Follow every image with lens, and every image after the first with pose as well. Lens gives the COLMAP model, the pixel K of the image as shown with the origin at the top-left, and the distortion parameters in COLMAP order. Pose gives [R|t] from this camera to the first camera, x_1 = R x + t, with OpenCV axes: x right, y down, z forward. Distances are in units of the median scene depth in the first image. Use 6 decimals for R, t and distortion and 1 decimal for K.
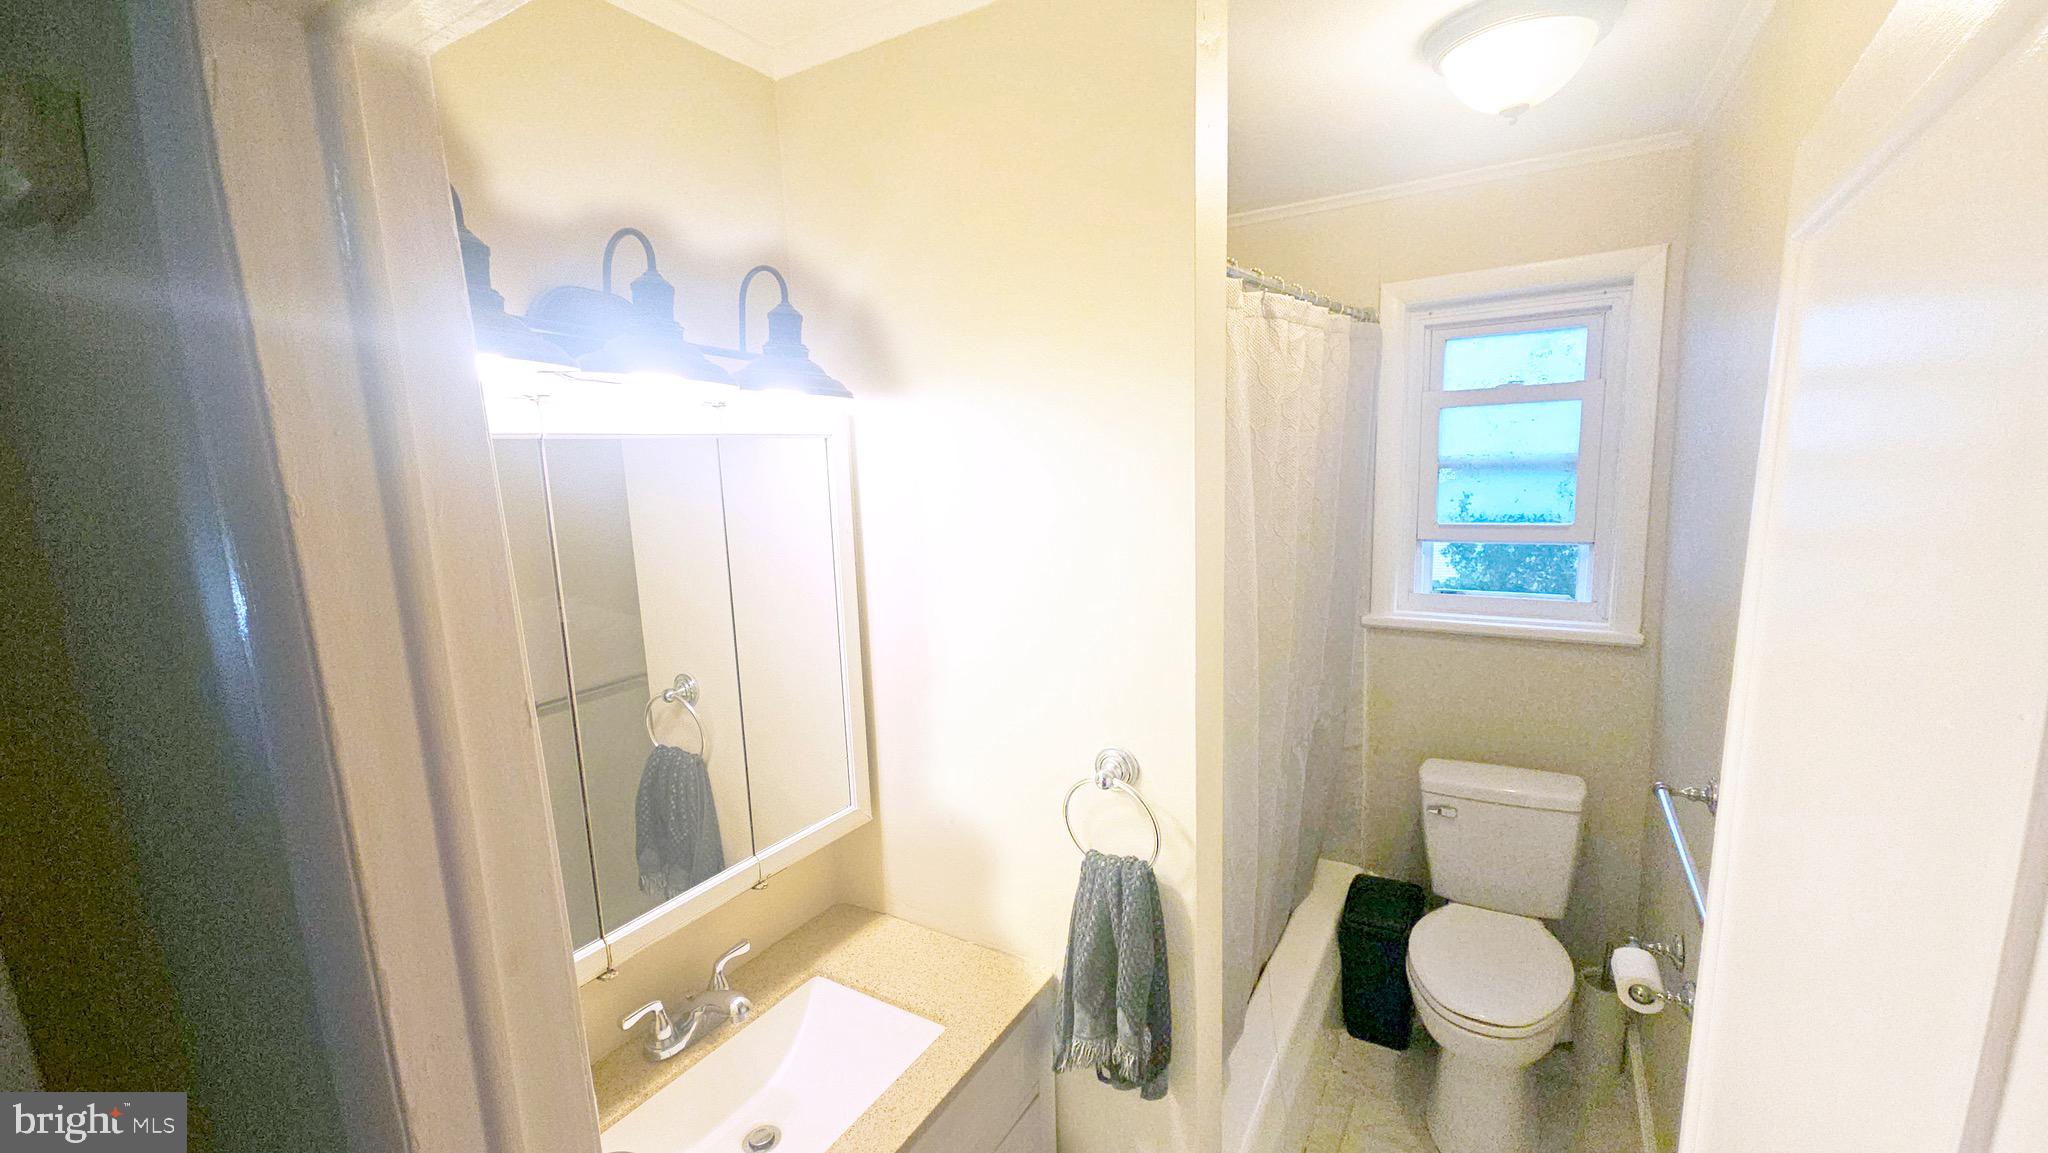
lens RADIAL K [[831.2, 0, 1033.2], [0, 831.2, 594.8], [0, 0, 1]] dist [-0.002294, -0.000182]
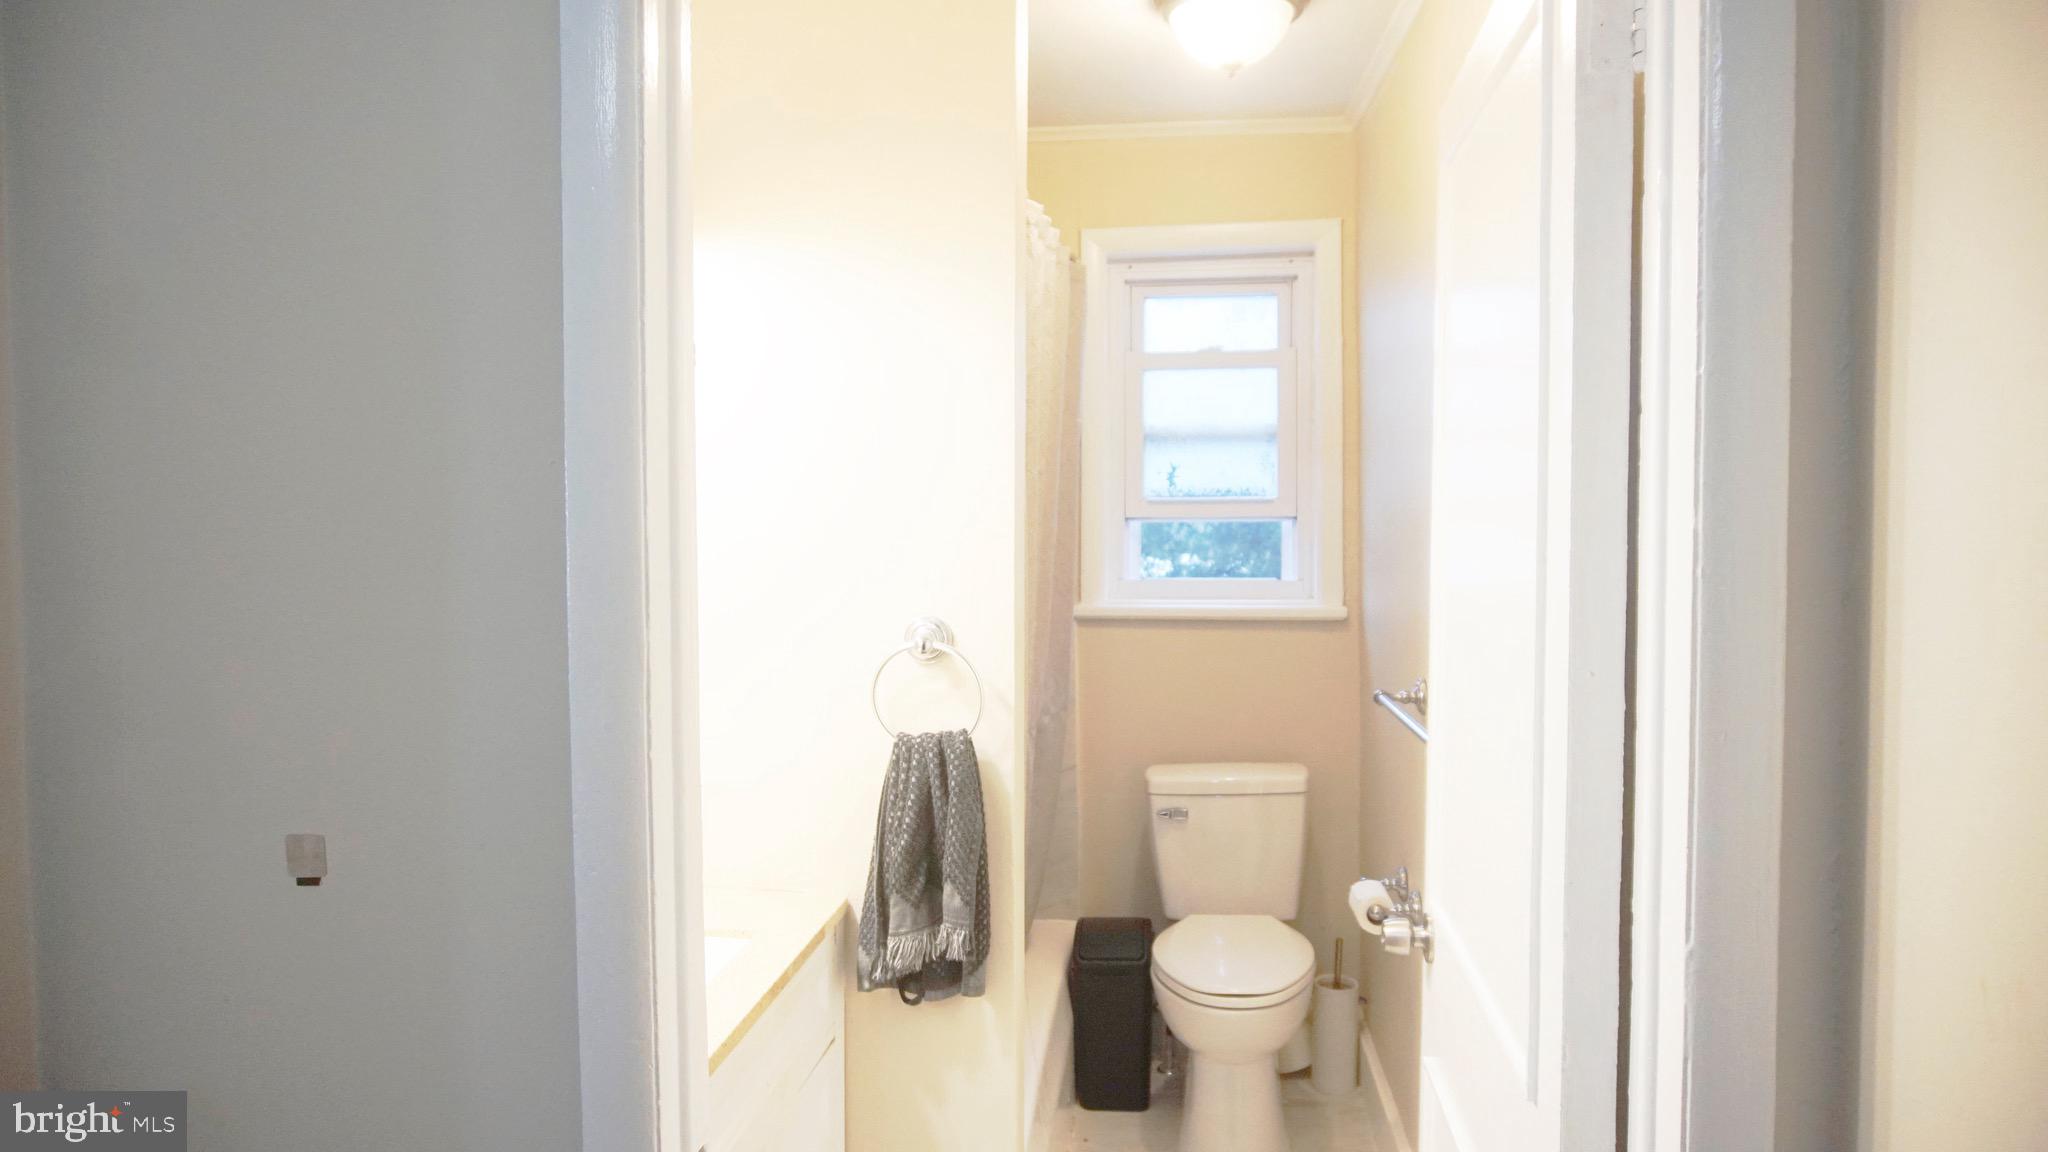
lens RADIAL K [[1355.5, 0, 1024.0], [0, 1355.5, 576.0], [0, 0, 1]] dist [-0.048260, 0.033036]
pose [[0.909053, 0.017288, 0.416322, -0.259092], [0.038900, 0.991254, -0.126103, 0.194361], [-0.414861, 0.130829, 0.900430, -0.263111]]
